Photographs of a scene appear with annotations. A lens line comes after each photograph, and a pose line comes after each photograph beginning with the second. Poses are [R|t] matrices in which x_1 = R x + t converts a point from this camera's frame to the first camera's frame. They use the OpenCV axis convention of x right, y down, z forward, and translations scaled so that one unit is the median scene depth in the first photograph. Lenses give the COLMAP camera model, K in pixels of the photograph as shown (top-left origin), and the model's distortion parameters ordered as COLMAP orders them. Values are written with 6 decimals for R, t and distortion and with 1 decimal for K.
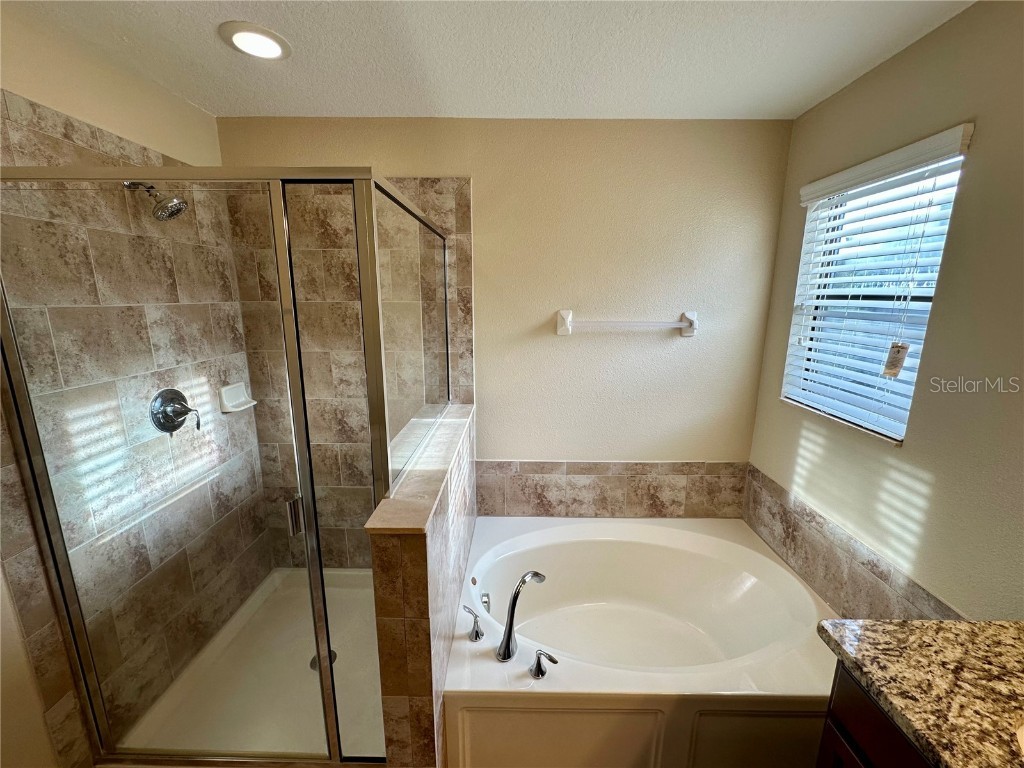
lens RADIAL K [[411.2, 0, 512.0], [0, 411.2, 384.0], [0, 0, 1]] dist [-0.002712, -0.000038]
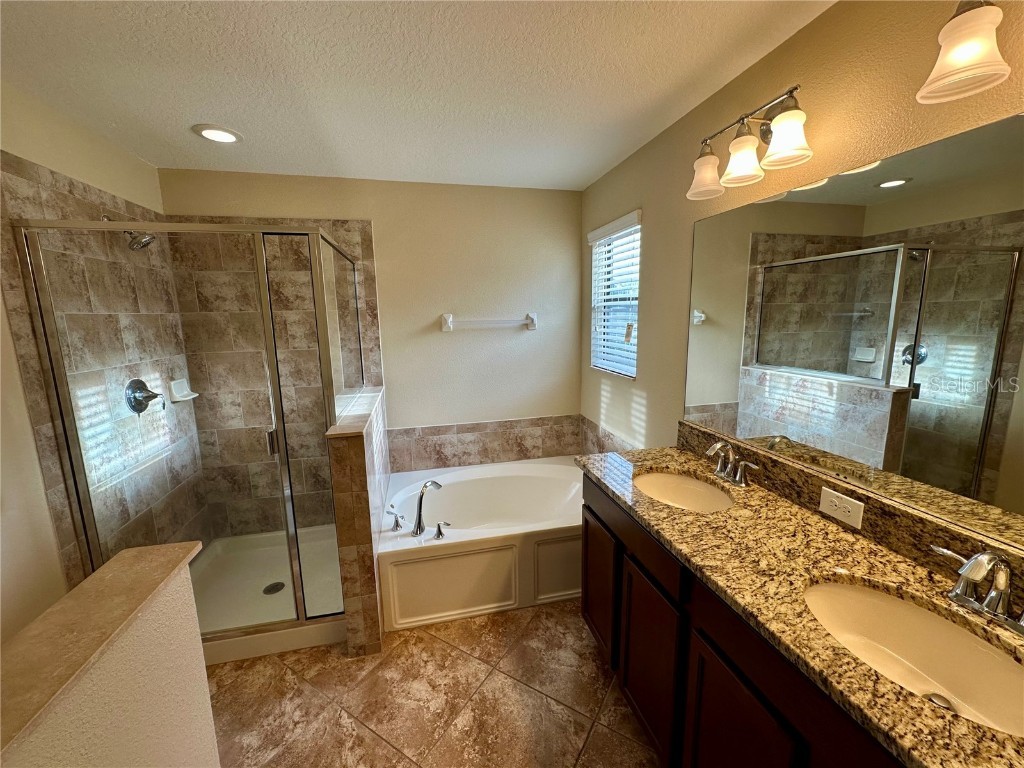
lens RADIAL K [[411.2, 0, 512.0], [0, 411.2, 384.0], [0, 0, 1]] dist [-0.002712, -0.000038]
pose [[0.970753, -0.062641, 0.231763, 0.004410], [0.072358, 0.996811, -0.033655, 0.137577], [-0.228915, 0.049441, 0.972190, -0.456302]]
